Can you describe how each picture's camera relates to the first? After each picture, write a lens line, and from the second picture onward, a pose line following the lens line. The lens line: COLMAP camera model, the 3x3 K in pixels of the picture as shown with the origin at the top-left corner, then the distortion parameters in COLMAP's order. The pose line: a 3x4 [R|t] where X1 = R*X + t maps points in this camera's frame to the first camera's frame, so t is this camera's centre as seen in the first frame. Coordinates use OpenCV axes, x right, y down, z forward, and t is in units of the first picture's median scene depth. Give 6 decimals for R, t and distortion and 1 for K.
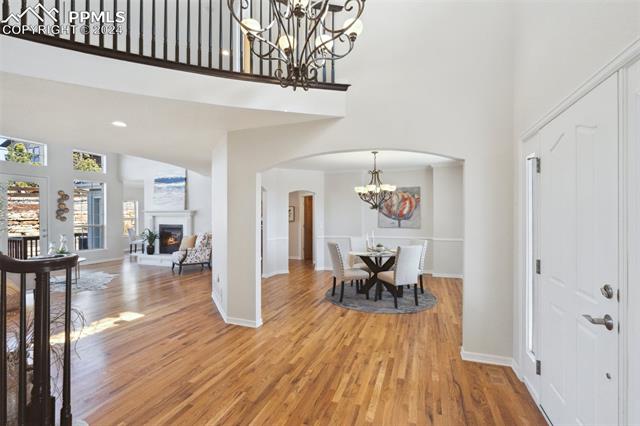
lens RADIAL K [[291.7, 0, 315.6], [0, 291.7, 212.2], [0, 0, 1]] dist [-0.003328, 0.000262]
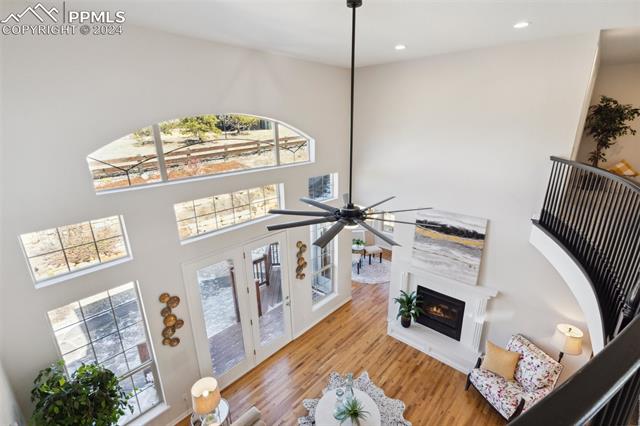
lens RADIAL K [[291.7, 0, 322.0], [0, 291.7, 215.1], [0, 0, 1]] dist [-0.003328, 0.000262]
pose [[0.933820, 0.106098, -0.341649, -0.539951], [0.000933, 0.954284, 0.298901, -0.320395], [0.357743, -0.279438, 0.891030, 0.371552]]
